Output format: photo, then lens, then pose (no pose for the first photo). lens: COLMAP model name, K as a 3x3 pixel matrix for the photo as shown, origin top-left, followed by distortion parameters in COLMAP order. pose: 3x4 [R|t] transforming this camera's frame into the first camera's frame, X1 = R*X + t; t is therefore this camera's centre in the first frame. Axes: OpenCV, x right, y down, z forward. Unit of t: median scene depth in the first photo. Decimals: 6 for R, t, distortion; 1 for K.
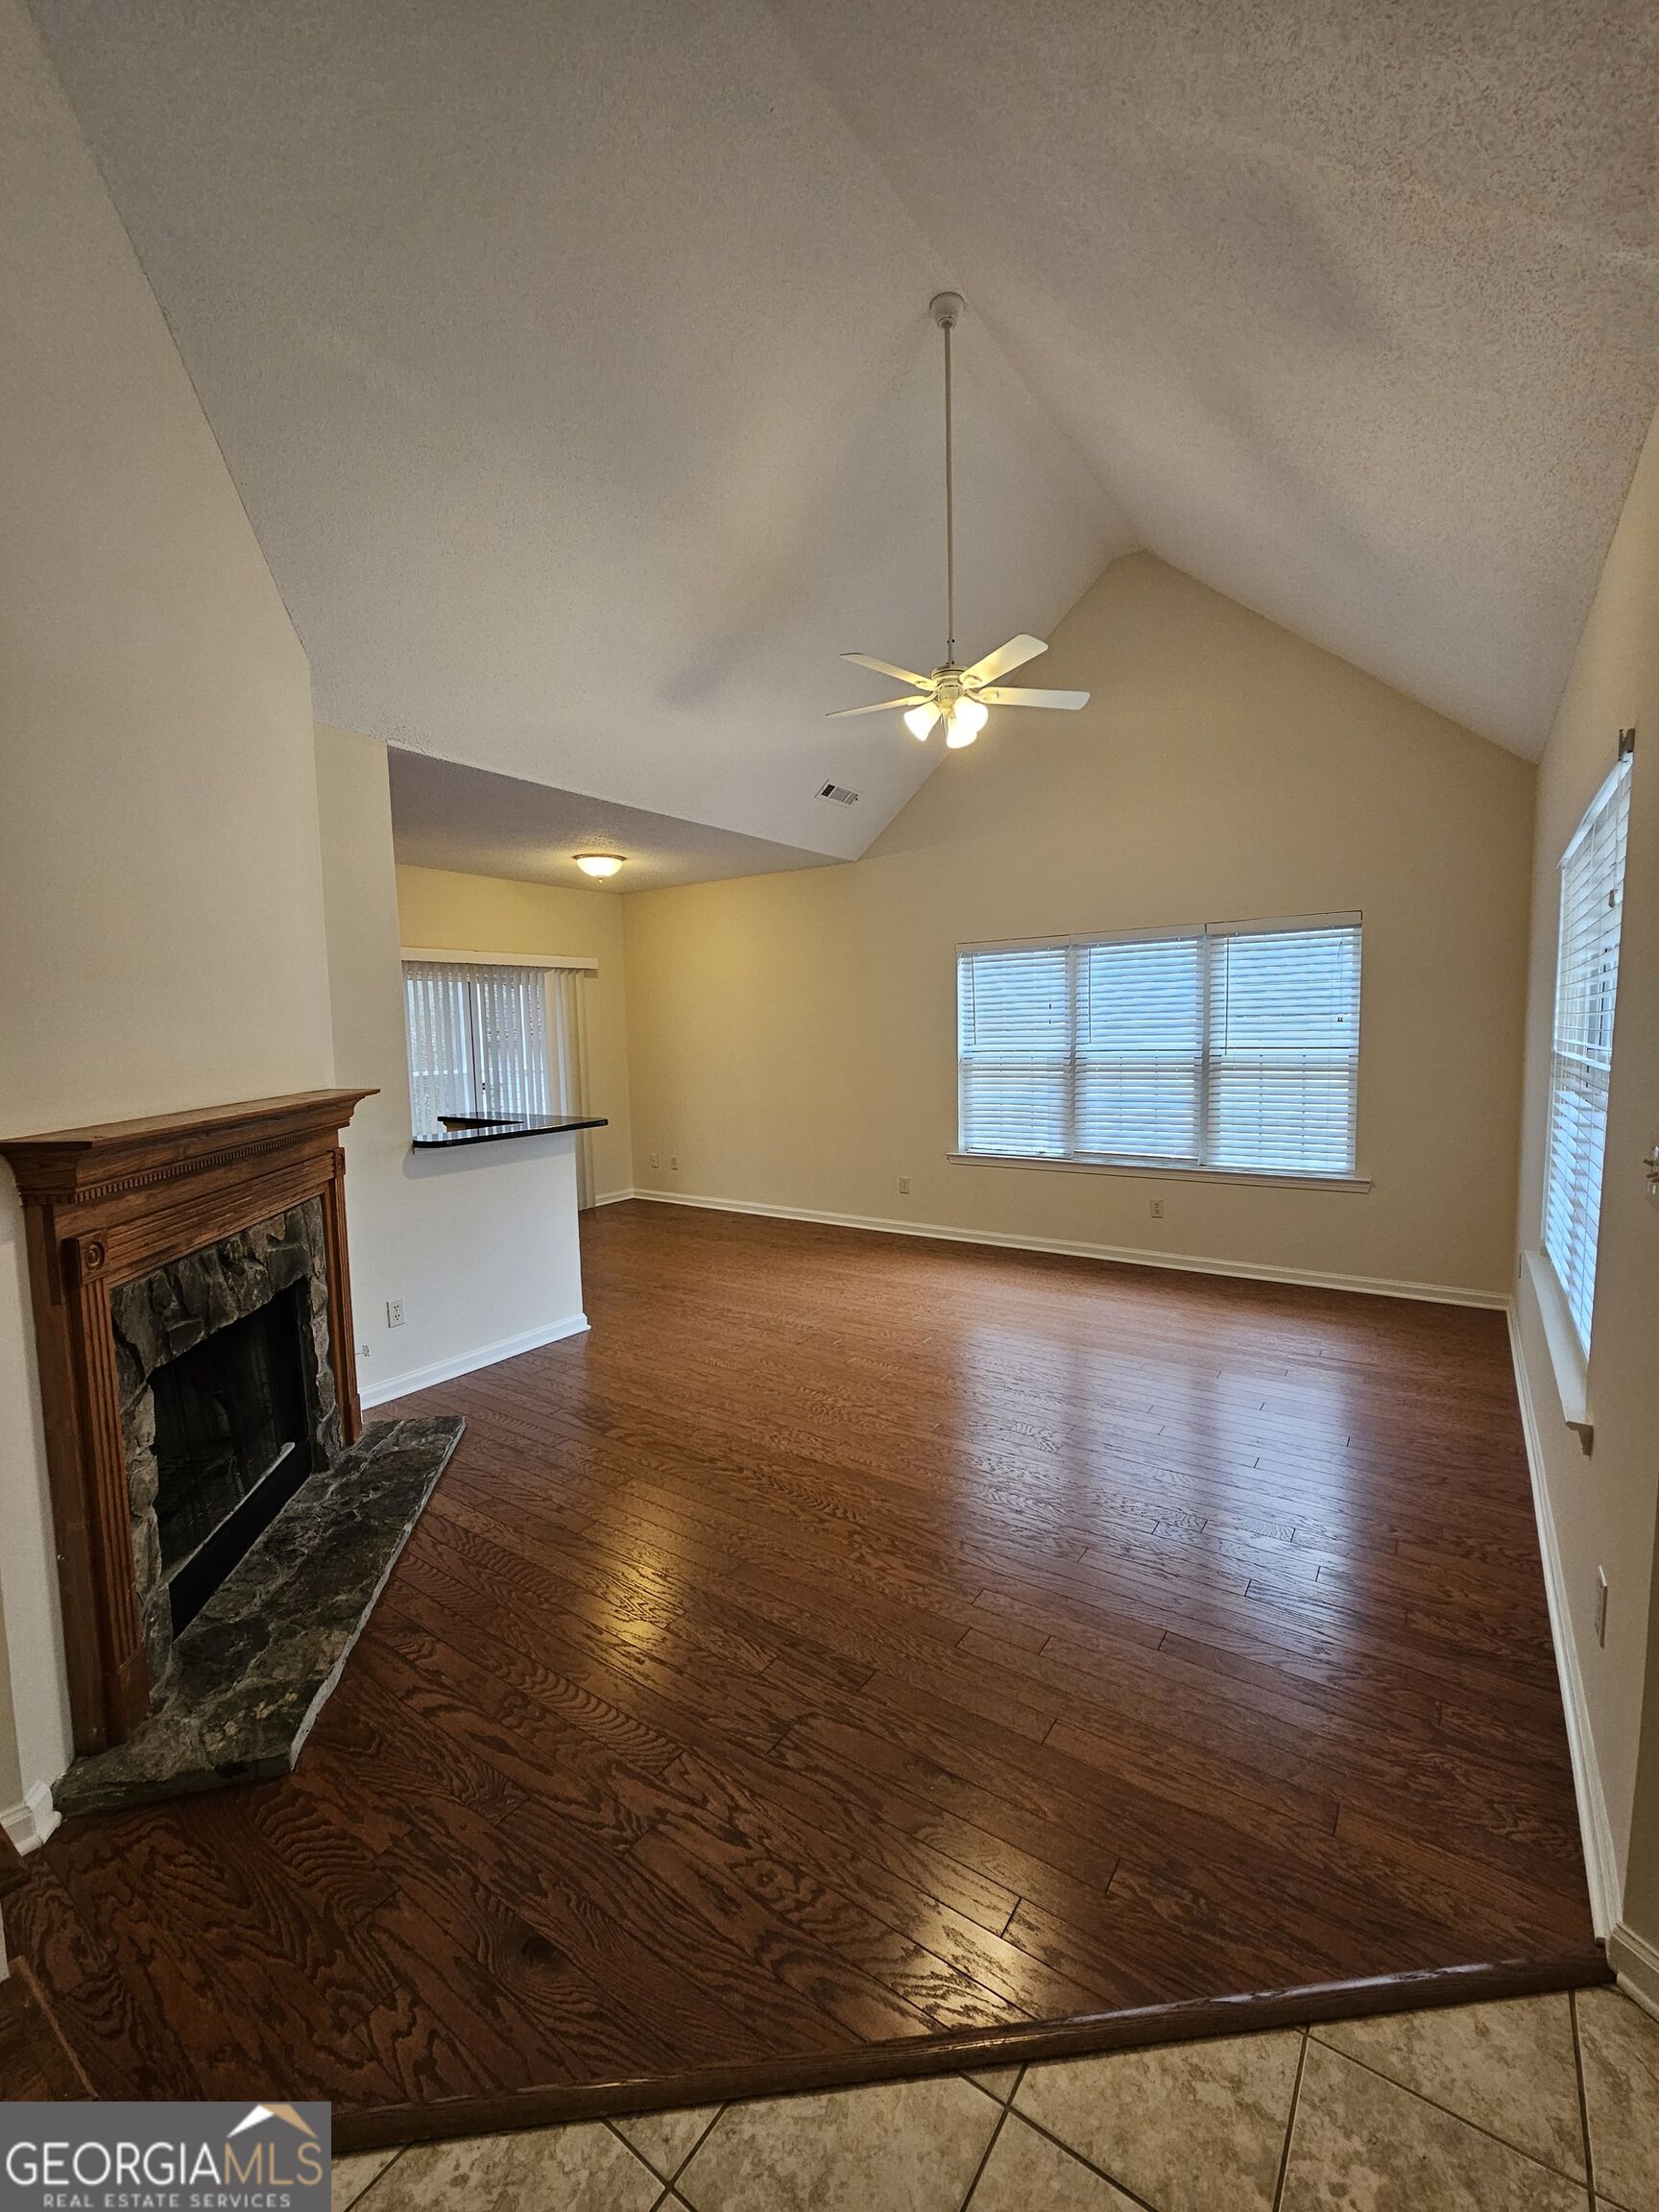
lens RADIAL K [[907.1, 0, 835.5], [0, 907.1, 1101.3], [0, 0, 1]] dist [0.002722, -0.001011]
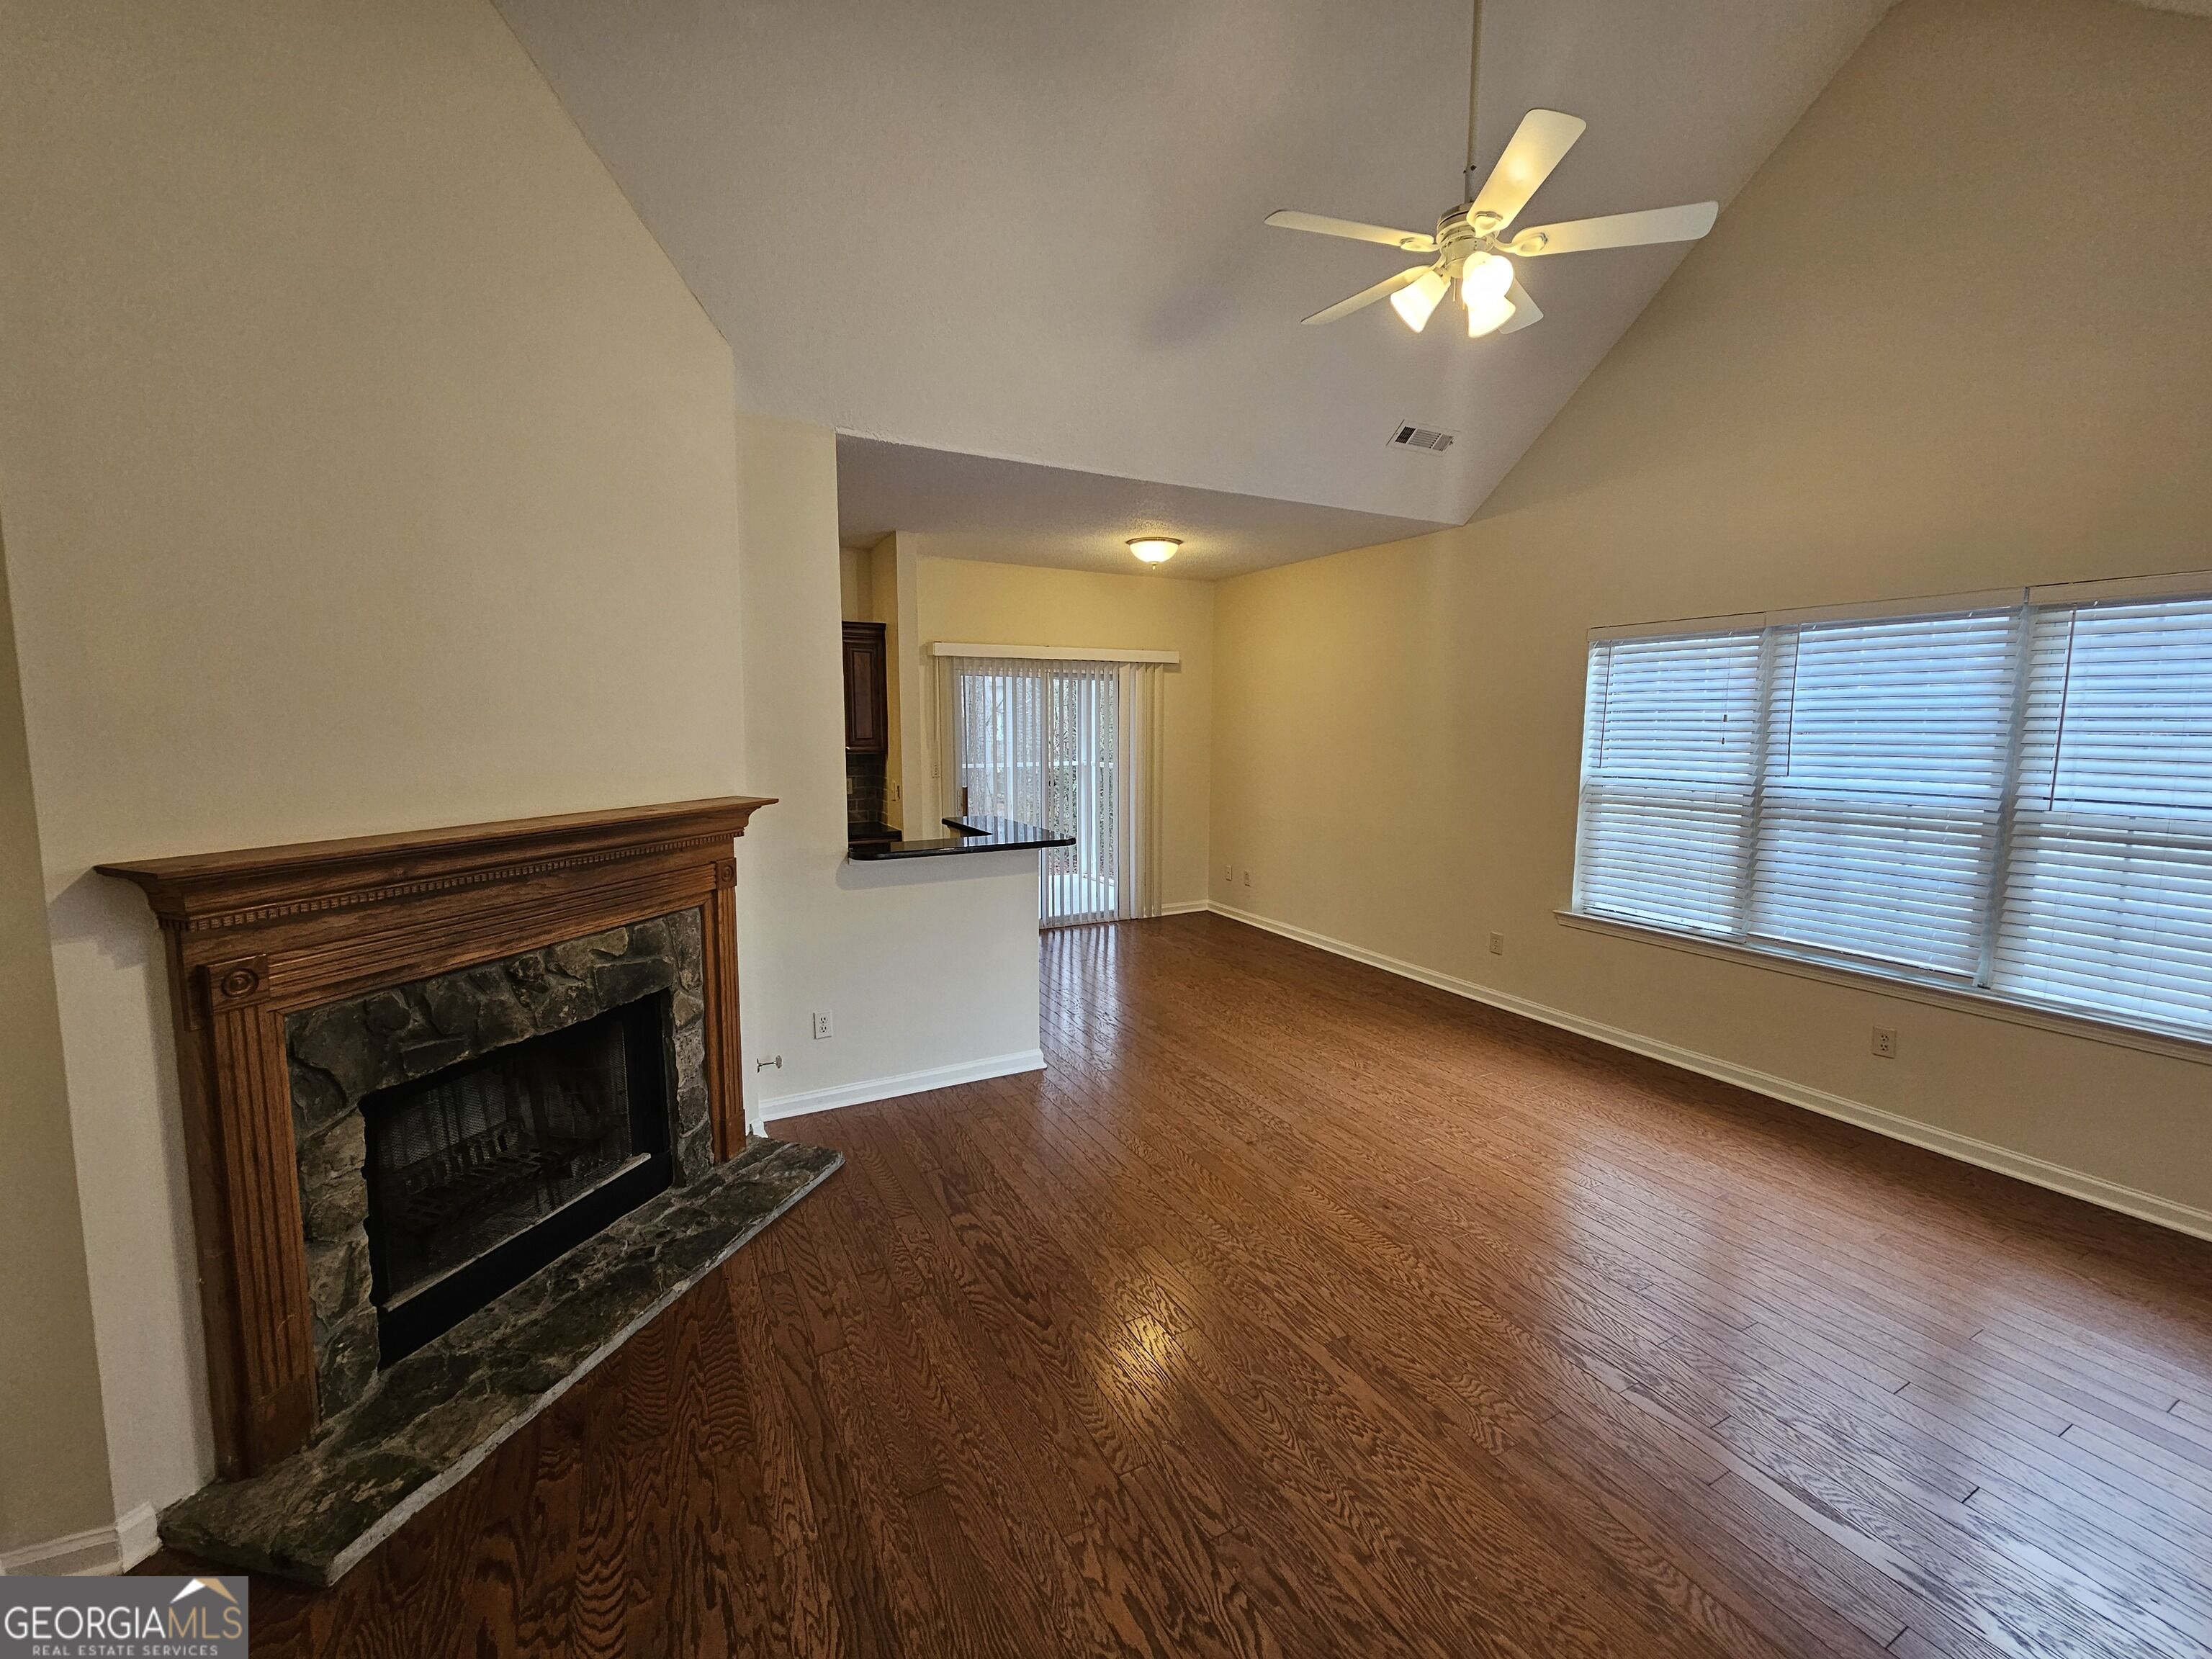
lens RADIAL K [[907.1, 0, 1108.8], [0, 907.1, 816.9], [0, 0, 1]] dist [0.002722, -0.001011]
pose [[0.889604, 0.072840, -0.450887, 0.223119], [-0.059329, 0.997266, 0.044050, -0.053627], [0.452863, -0.012437, 0.891493, 0.288913]]
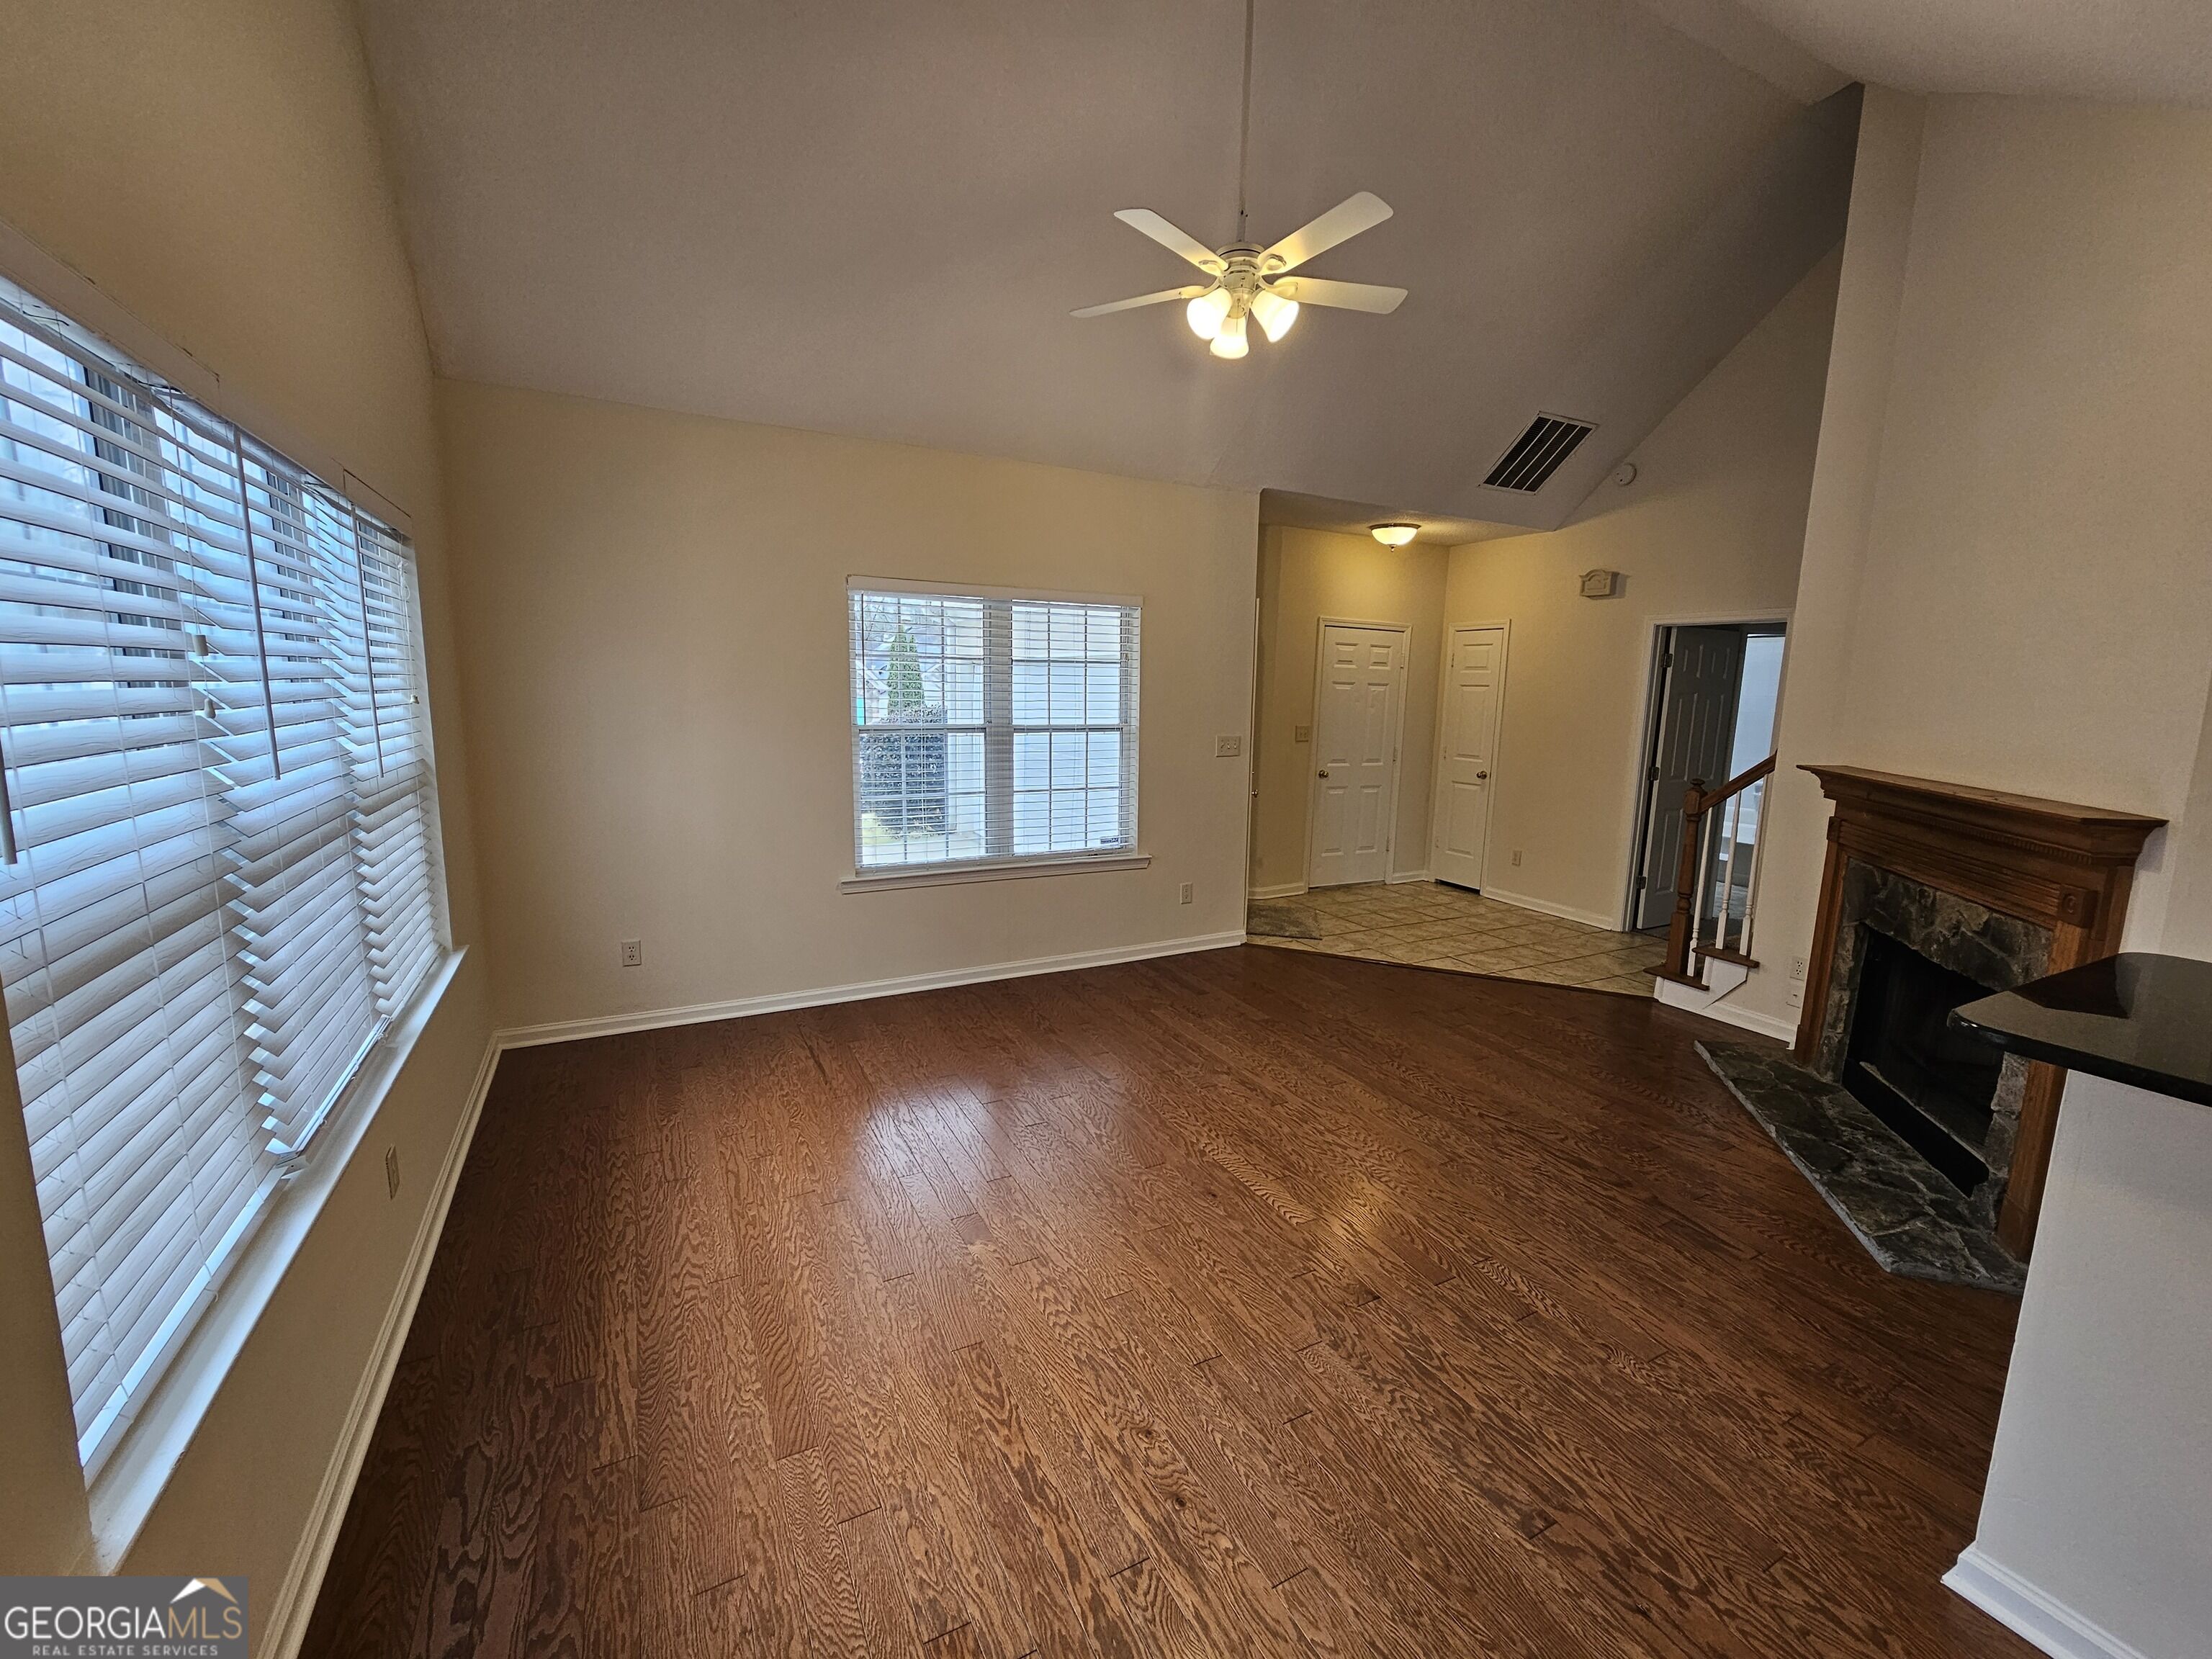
lens RADIAL K [[907.1, 0, 1114.7], [0, 907.1, 831.3], [0, 0, 1]] dist [0.002722, -0.001011]
pose [[-0.890604, -0.072827, 0.448911, -0.152763], [0.031168, 0.974999, 0.220010, -0.163040], [-0.453711, 0.209934, -0.866068, 1.789310]]
